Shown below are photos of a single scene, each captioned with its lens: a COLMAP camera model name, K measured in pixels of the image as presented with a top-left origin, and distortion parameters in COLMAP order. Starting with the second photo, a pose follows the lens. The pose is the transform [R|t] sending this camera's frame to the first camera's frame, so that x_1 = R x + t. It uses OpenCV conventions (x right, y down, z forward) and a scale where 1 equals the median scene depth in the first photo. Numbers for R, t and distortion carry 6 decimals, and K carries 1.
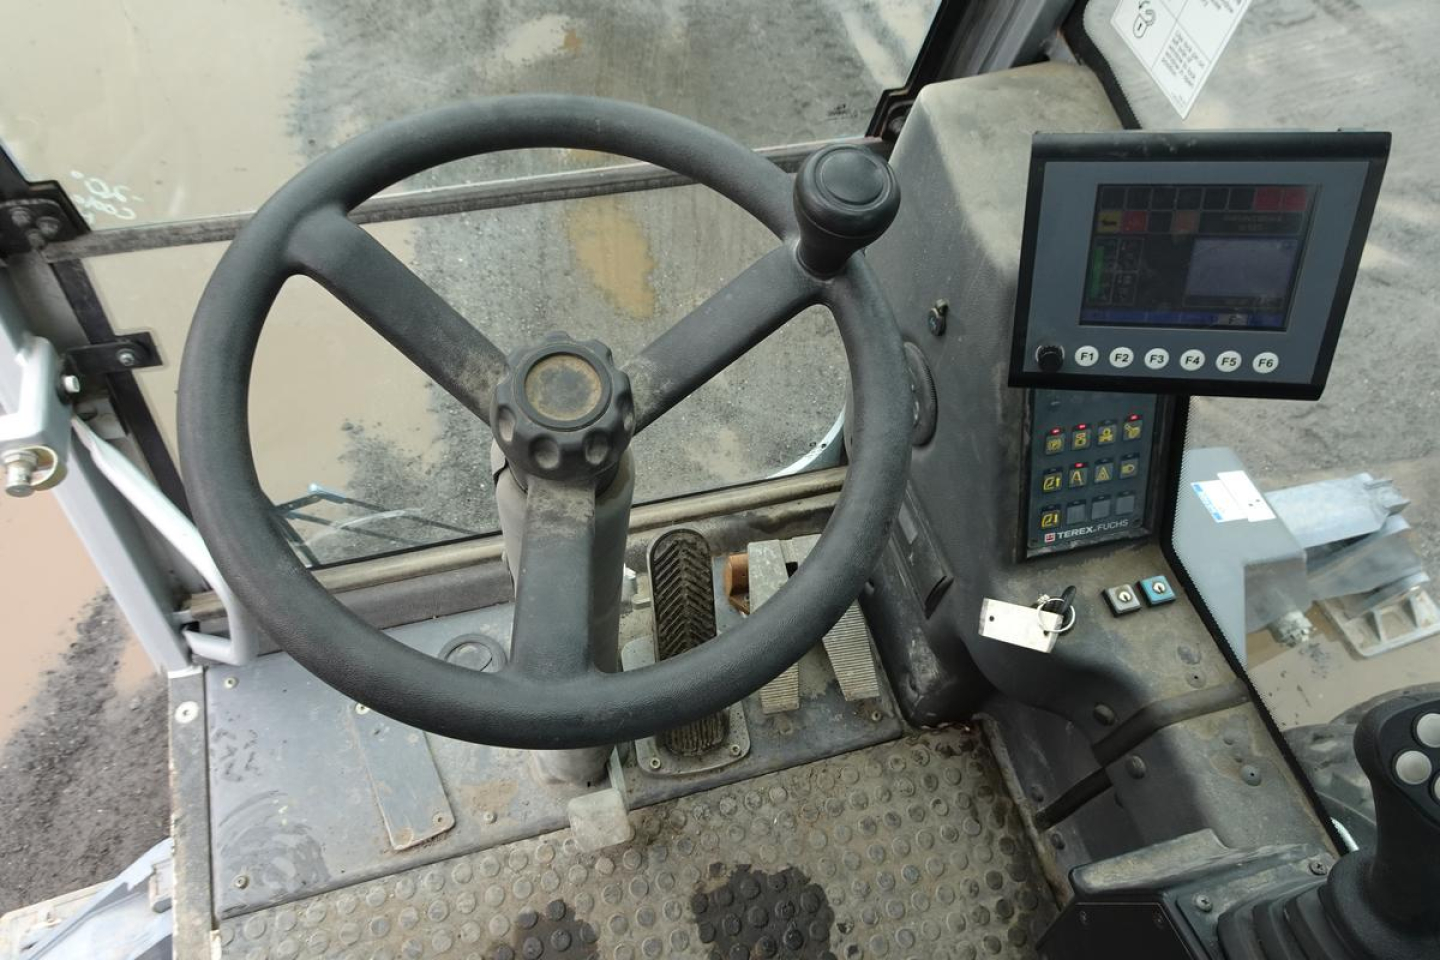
lens RADIAL K [[1033.6, 0, 718.7], [0, 1033.6, 482.0], [0, 0, 1]] dist [0.008209, -0.001000]
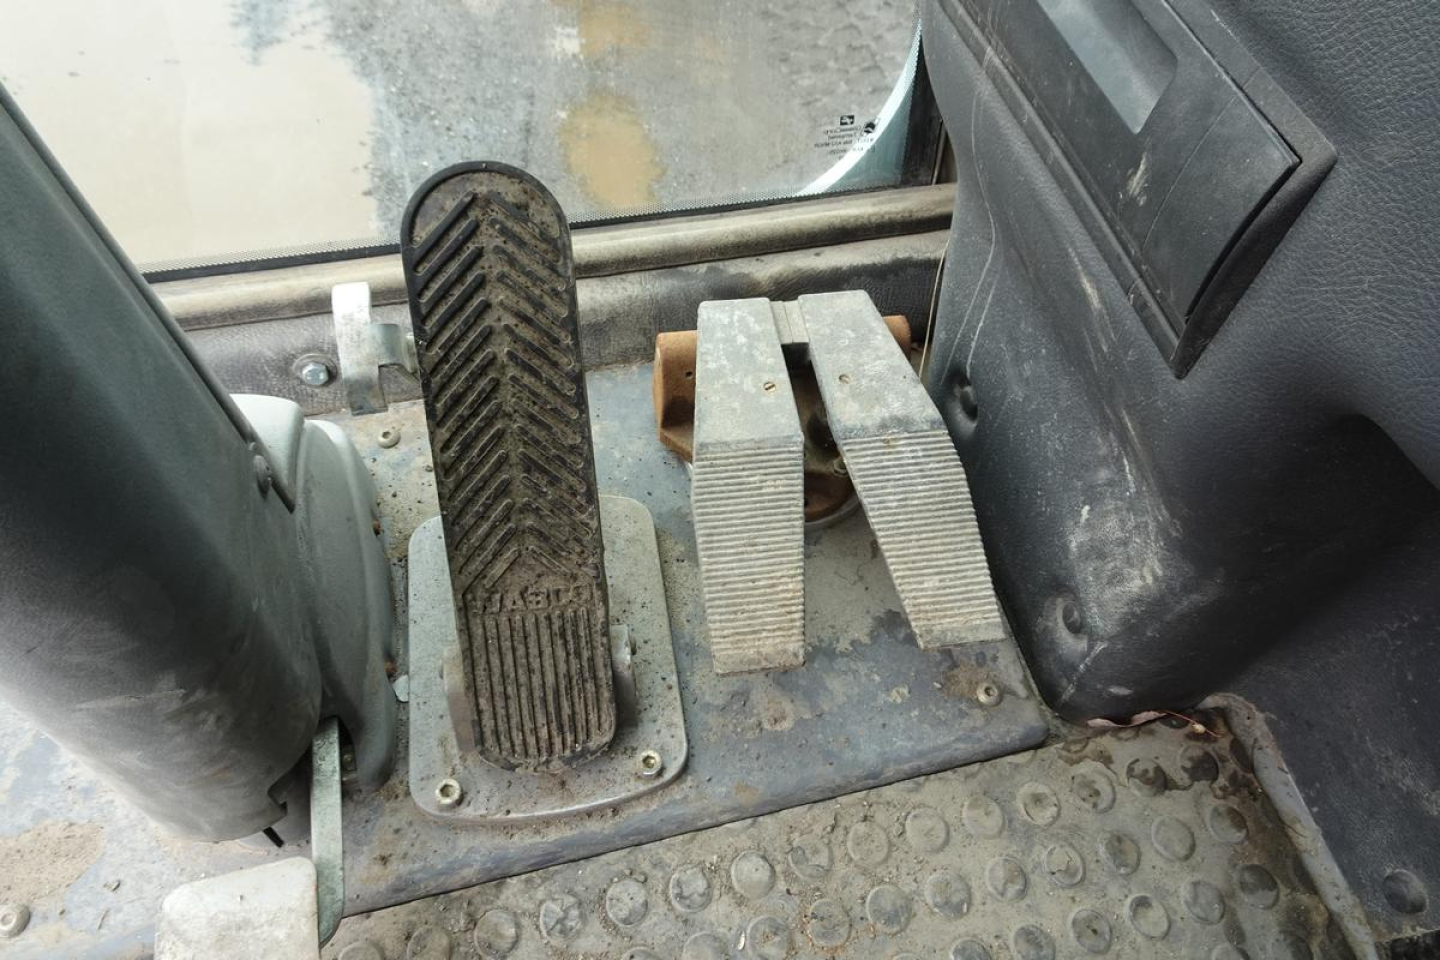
lens RADIAL K [[1033.6, 0, 717.8], [0, 1033.6, 480.6], [0, 0, 1]] dist [0.008209, -0.001000]
pose [[0.999025, 0.011356, -0.042652, 0.059036], [-0.012274, 0.999697, -0.021320, 0.152635], [0.042397, 0.021823, 0.998862, 0.578110]]
